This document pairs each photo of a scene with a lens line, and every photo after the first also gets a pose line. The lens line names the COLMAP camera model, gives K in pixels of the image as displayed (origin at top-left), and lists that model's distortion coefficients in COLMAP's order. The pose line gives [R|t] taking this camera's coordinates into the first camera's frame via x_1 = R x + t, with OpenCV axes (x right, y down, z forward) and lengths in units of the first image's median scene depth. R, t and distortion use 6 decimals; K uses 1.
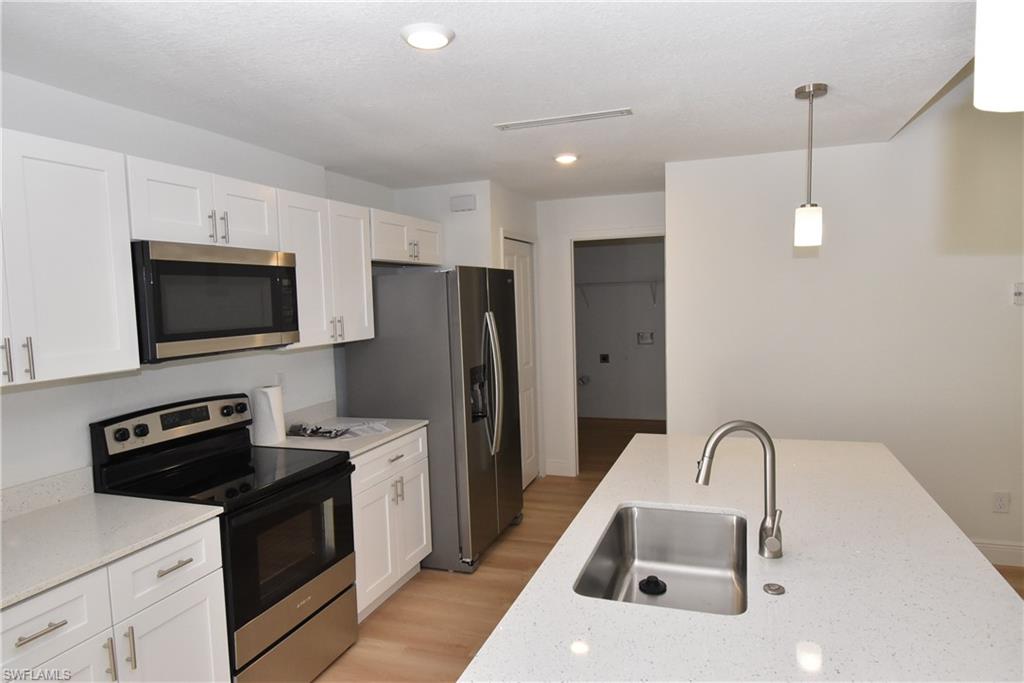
lens RADIAL K [[631.9, 0, 512.0], [0, 631.9, 341.5], [0, 0, 1]] dist [-0.003224, -0.003663]
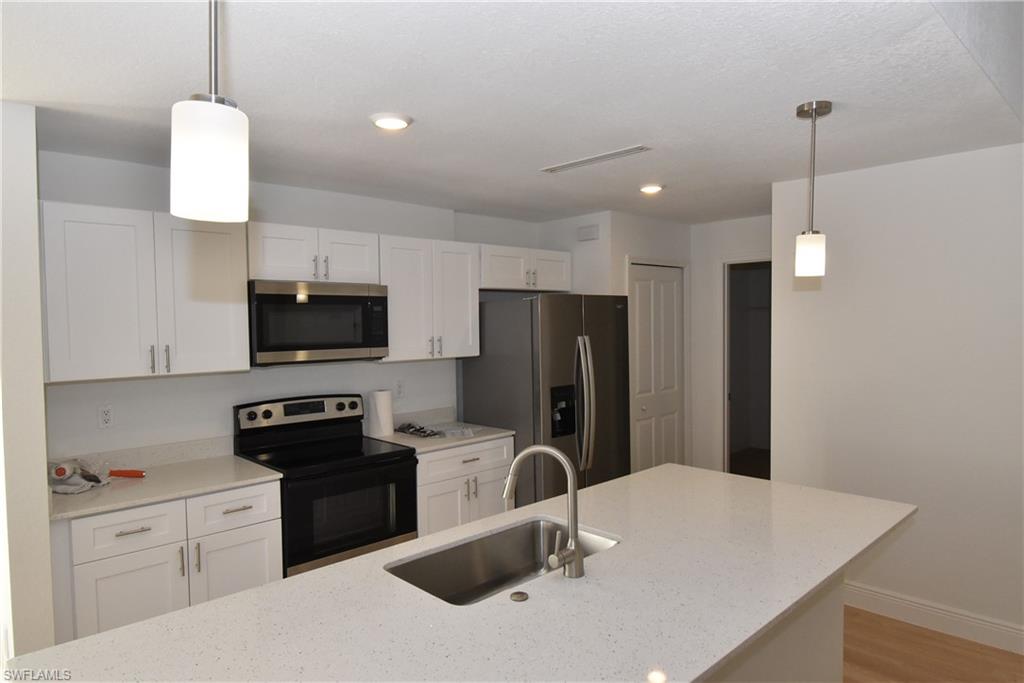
lens RADIAL K [[631.9, 0, 512.0], [0, 631.9, 341.5], [0, 0, 1]] dist [-0.003224, -0.003663]
pose [[0.892766, 0.034683, -0.449184, 0.446627], [-0.046752, 0.998782, -0.015801, -0.019890], [0.448089, 0.035107, 0.893299, -0.008423]]
